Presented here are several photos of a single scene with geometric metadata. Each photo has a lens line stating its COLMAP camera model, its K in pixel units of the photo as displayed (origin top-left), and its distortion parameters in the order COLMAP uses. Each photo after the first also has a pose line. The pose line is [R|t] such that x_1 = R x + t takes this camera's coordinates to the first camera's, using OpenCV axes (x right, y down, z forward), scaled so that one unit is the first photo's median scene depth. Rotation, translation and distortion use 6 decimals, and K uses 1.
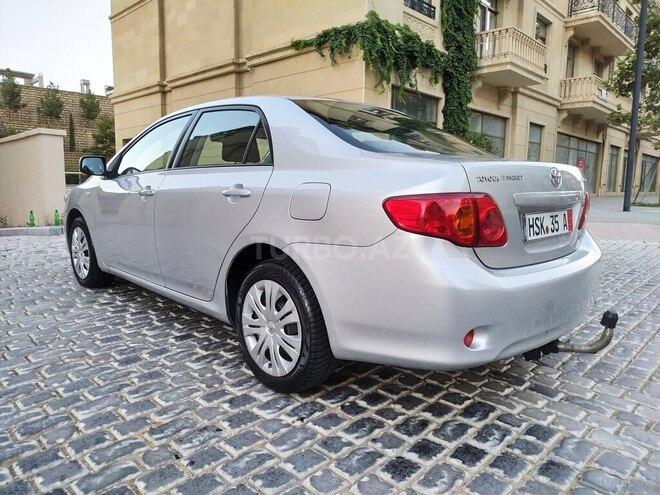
lens RADIAL K [[470.8, 0, 329.4], [0, 470.8, 257.8], [0, 0, 1]] dist [-0.006958, -0.005743]
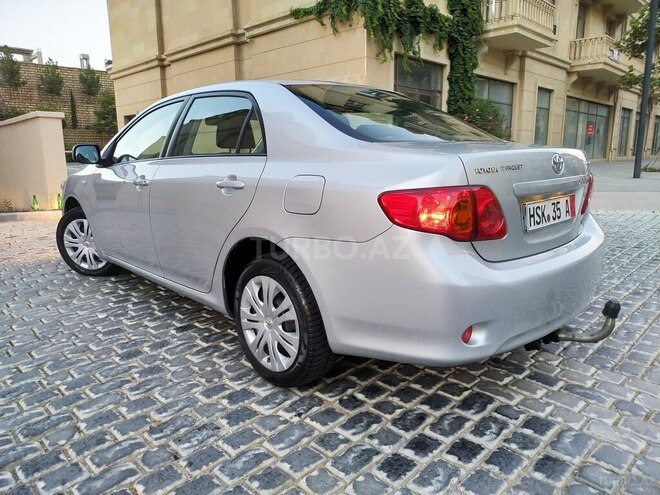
lens RADIAL K [[470.8, 0, 329.4], [0, 470.8, 257.8], [0, 0, 1]] dist [-0.006958, -0.005743]
pose [[0.999584, -0.023140, -0.017218, 0.023666], [0.024154, 0.997831, 0.061232, -0.041390], [0.015764, -0.061622, 0.997975, 0.013668]]
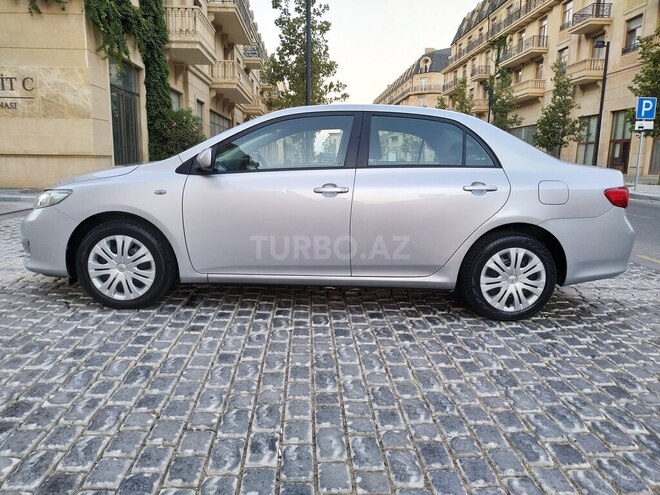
lens RADIAL K [[470.1, 0, 328.8], [0, 470.1, 255.5], [0, 0, 1]] dist [-0.009898, -0.002373]
pose [[0.688831, -0.145665, 0.710136, -1.372125], [0.103190, 0.989331, 0.102840, -0.119184], [-0.717540, 0.002440, 0.696513, 0.346647]]
